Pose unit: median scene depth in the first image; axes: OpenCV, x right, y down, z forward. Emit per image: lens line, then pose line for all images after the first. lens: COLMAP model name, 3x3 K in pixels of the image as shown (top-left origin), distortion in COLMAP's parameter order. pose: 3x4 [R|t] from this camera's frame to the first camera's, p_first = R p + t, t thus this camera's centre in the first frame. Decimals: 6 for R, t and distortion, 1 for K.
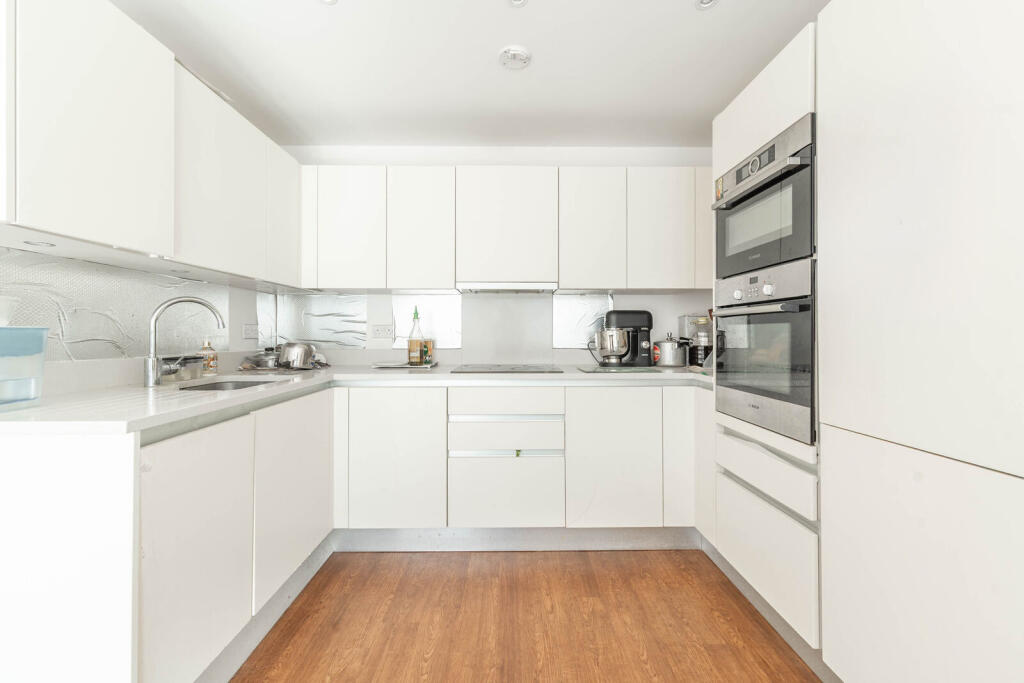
lens RADIAL K [[412.7, 0, 517.4], [0, 412.7, 336.3], [0, 0, 1]] dist [0.000968, 0.000035]
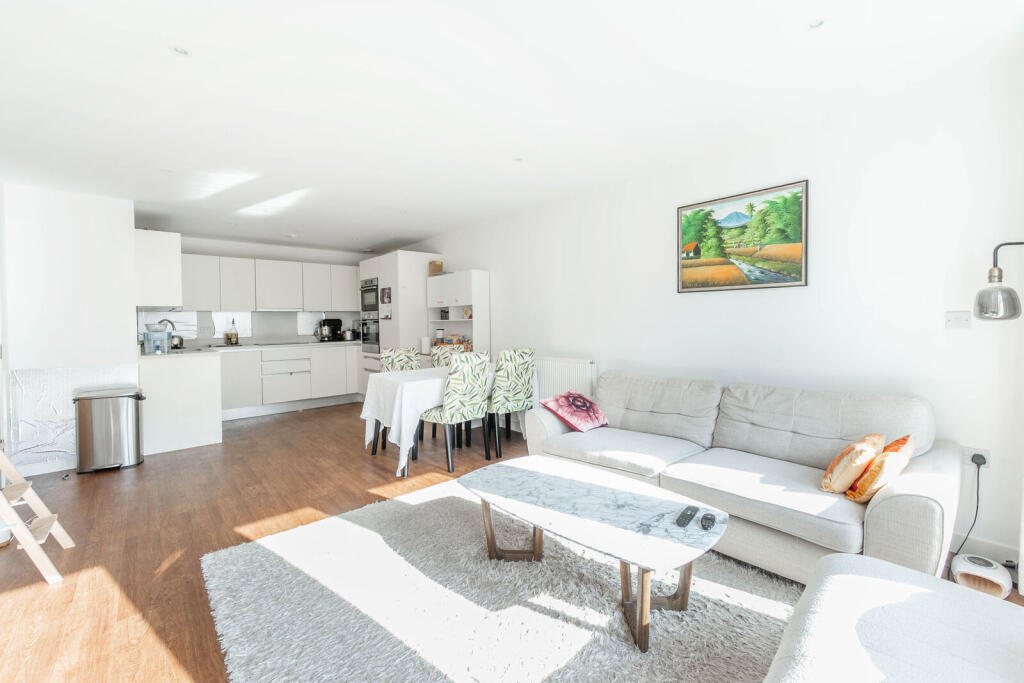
lens RADIAL K [[412.7, 0, 518.2], [0, 412.7, 335.3], [0, 0, 1]] dist [0.000968, 0.000035]
pose [[0.758576, -0.033287, 0.650734, -0.523897], [0.019090, 0.999401, 0.028869, -0.014186], [-0.651305, -0.009477, 0.758757, -1.700398]]
